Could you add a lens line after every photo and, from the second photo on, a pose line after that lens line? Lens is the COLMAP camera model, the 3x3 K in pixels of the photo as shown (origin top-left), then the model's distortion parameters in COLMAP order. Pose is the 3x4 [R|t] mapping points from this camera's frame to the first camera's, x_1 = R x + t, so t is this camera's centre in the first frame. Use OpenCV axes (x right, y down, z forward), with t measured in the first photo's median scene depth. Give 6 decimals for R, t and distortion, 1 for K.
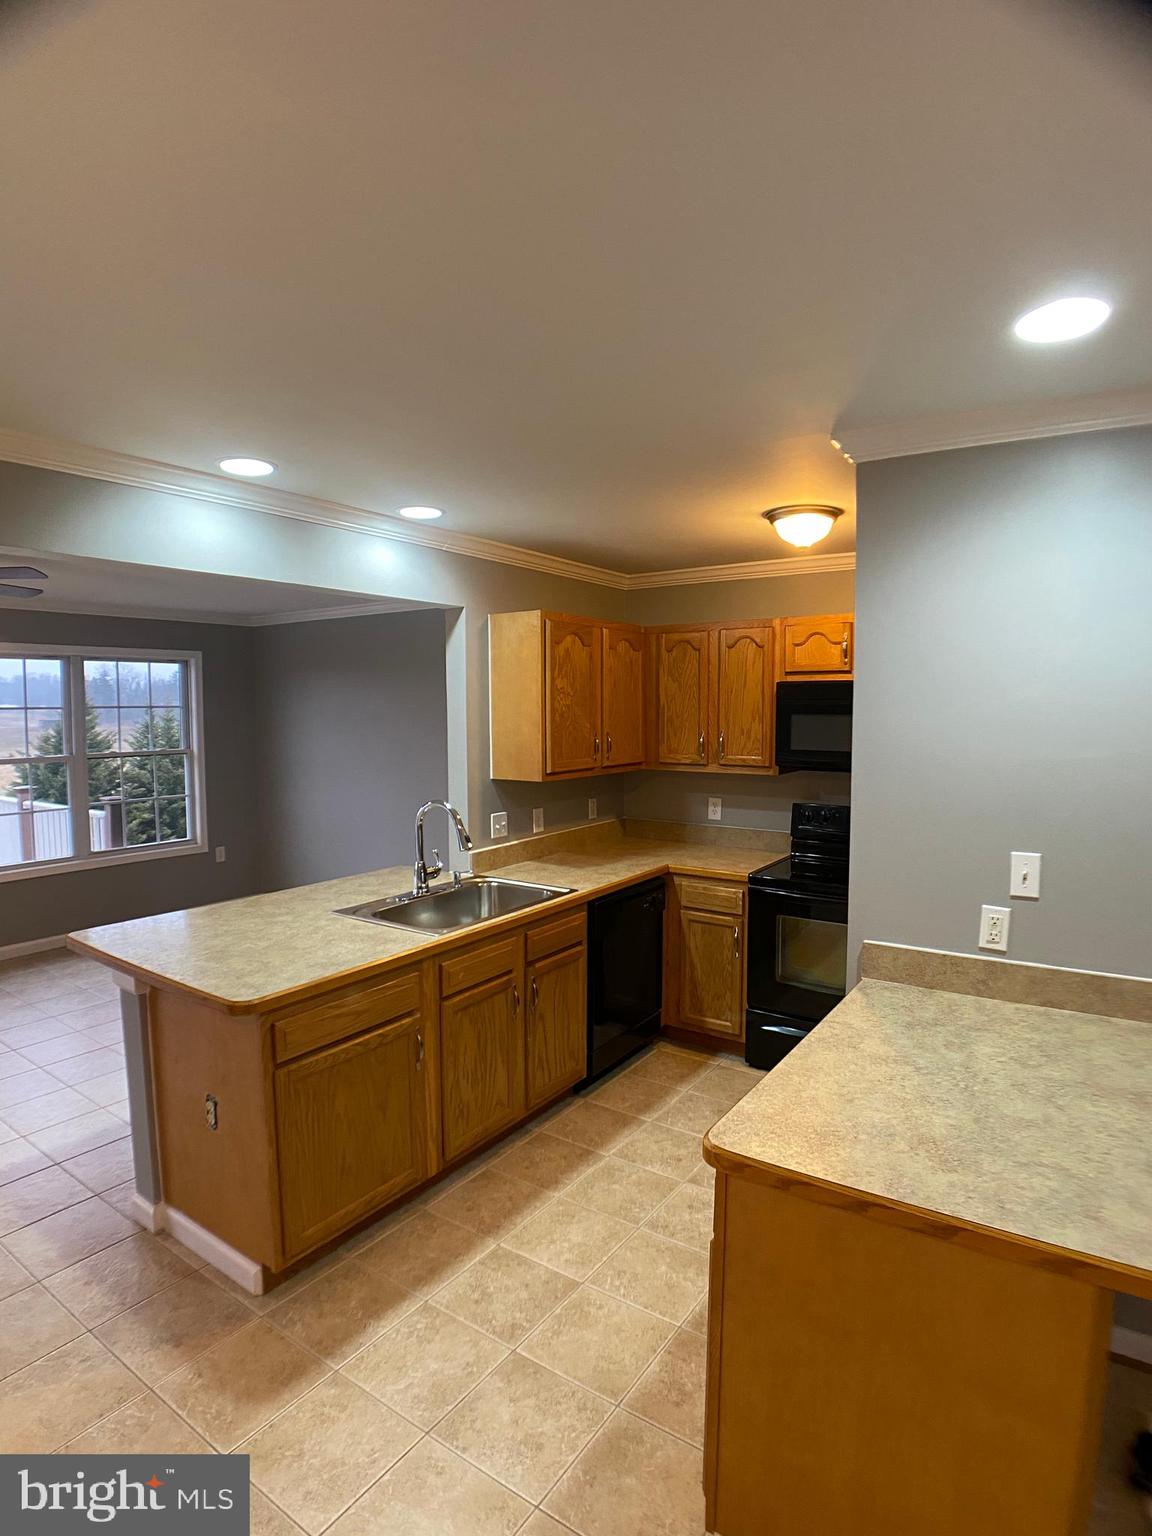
lens RADIAL K [[818.6, 0, 581.9], [0, 818.6, 763.3], [0, 0, 1]] dist [-0.099633, 0.023858]
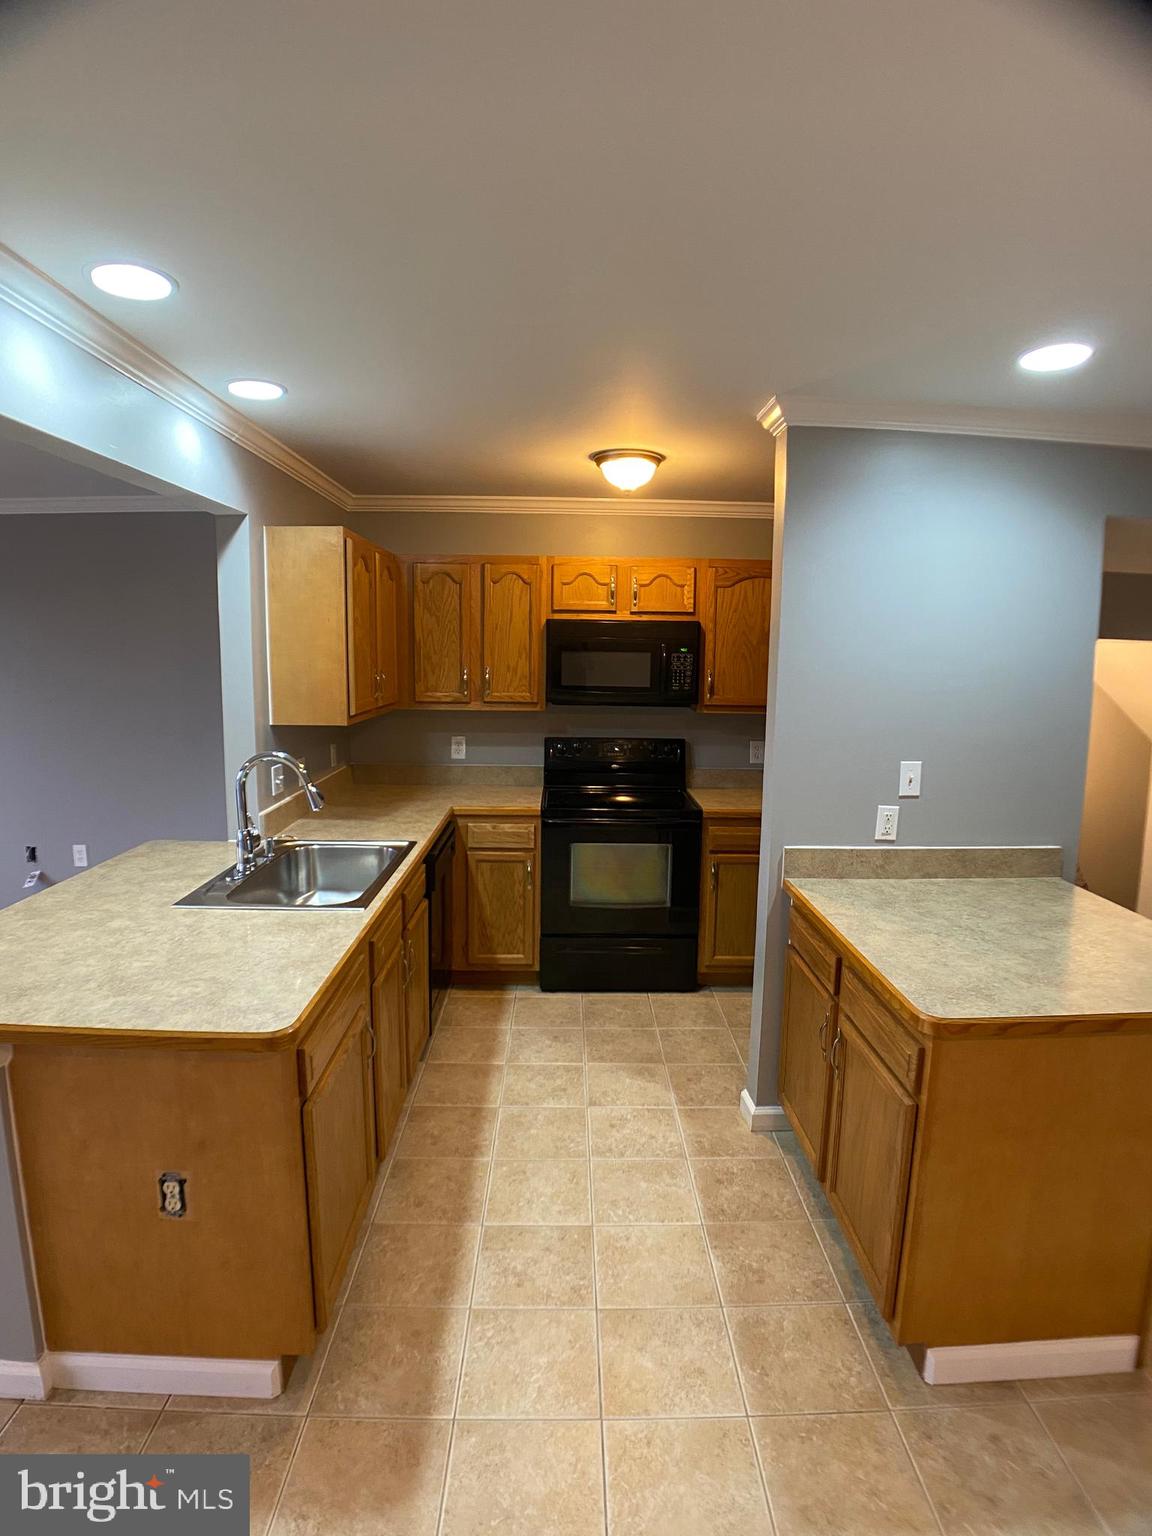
lens RADIAL K [[818.6, 0, 581.9], [0, 818.6, 763.3], [0, 0, 1]] dist [-0.099633, 0.023858]
pose [[0.816478, -0.066406, 0.573546, -0.406348], [0.024731, 0.996475, 0.080167, -0.000879], [-0.576847, -0.051270, 0.815241, 0.164152]]
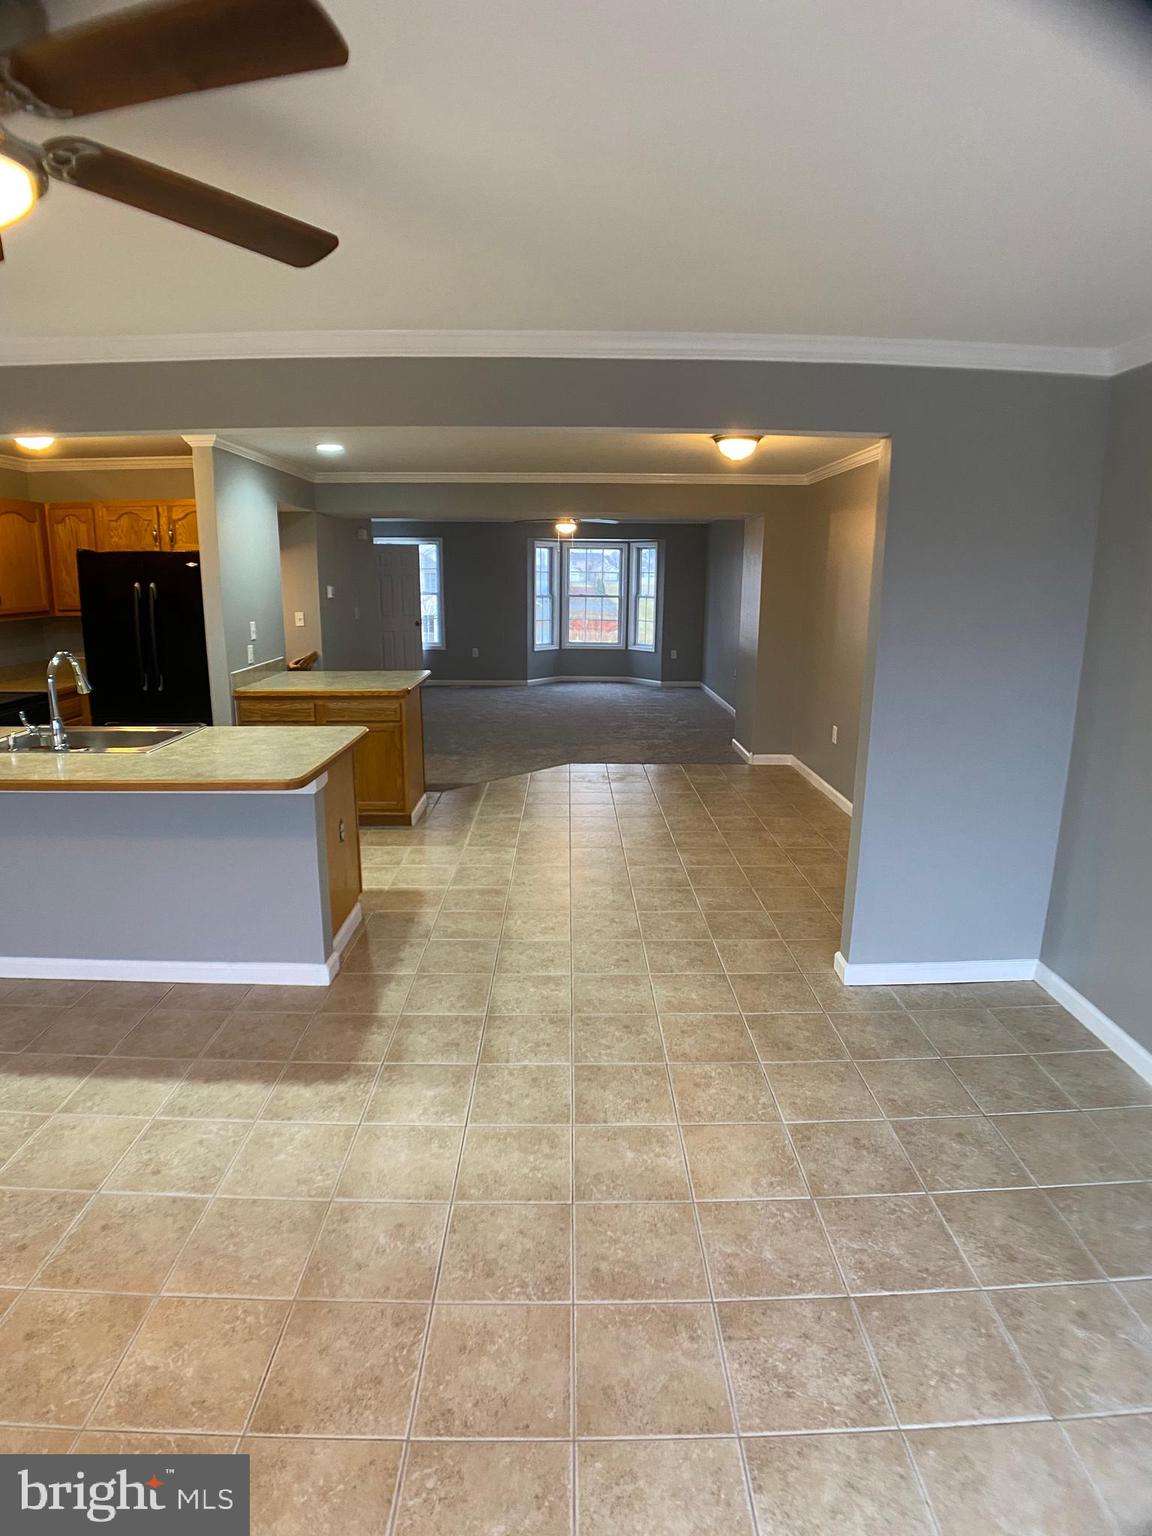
lens RADIAL K [[818.6, 0, 581.9], [0, 818.6, 763.3], [0, 0, 1]] dist [-0.099633, 0.023858]
pose [[-0.572528, -0.189819, 0.797610, -1.446240], [0.047890, 0.963427, 0.263656, -0.053072], [-0.818486, 0.189148, -0.542498, 1.068049]]
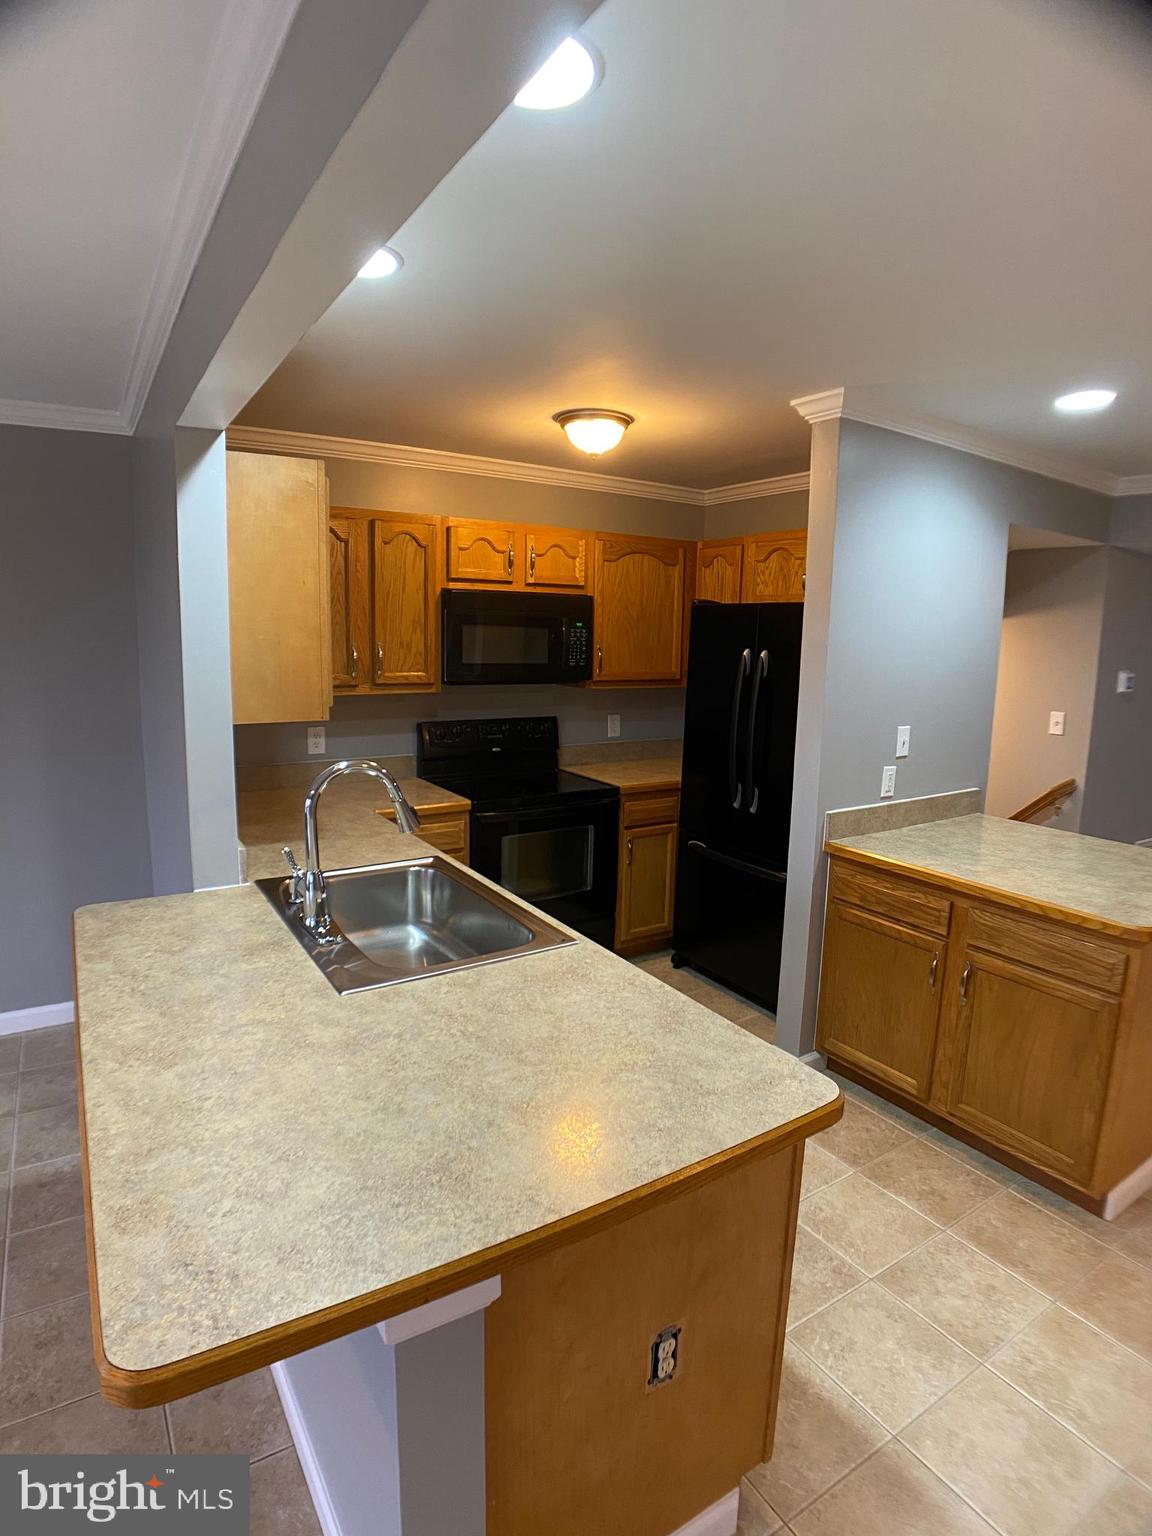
lens RADIAL K [[818.6, 0, 581.9], [0, 818.6, 763.3], [0, 0, 1]] dist [-0.099633, 0.023858]
pose [[0.394875, -0.136388, 0.908555, -0.685925], [0.039041, 0.990517, 0.131724, -0.025990], [-0.917905, -0.016544, 0.396455, 0.629525]]
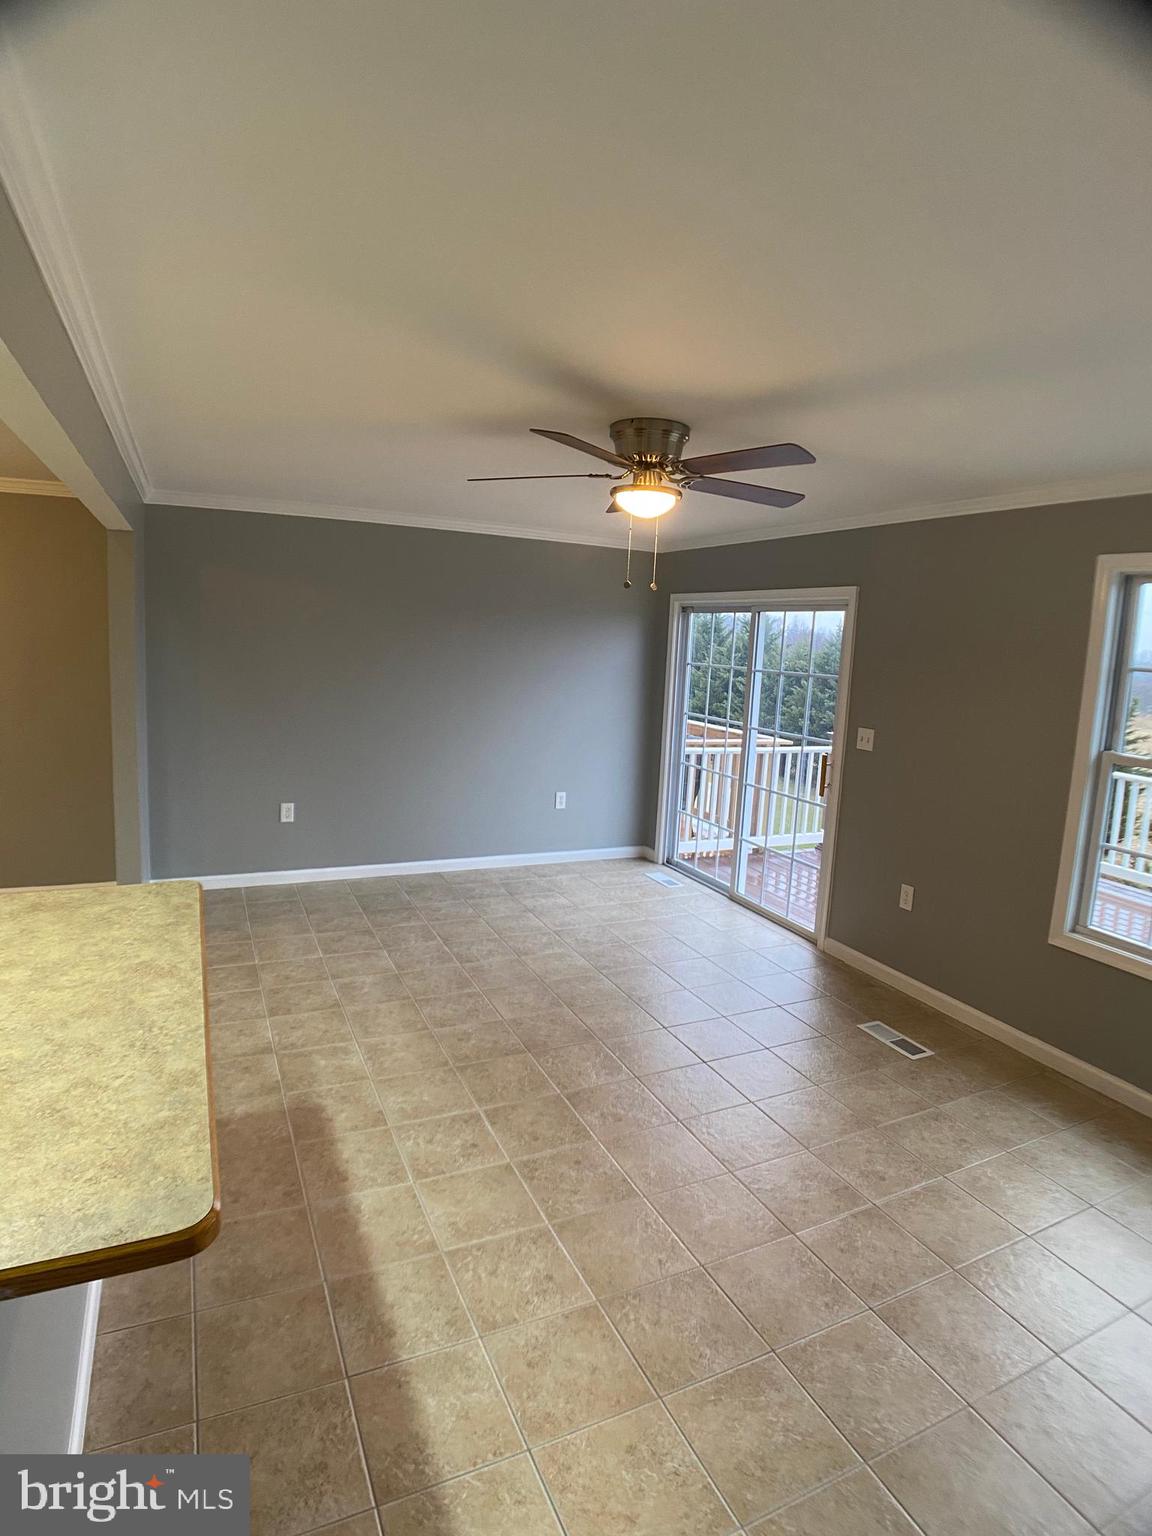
lens RADIAL K [[827.0, 0, 585.7], [0, 827.0, 760.4], [0, 0, 1]] dist [-0.084587, 0.019220]
pose [[-0.509958, 0.102929, -0.854019, -0.097407], [-0.107141, 0.977484, 0.181786, -0.108787], [0.853501, 0.184204, -0.487448, 1.523364]]
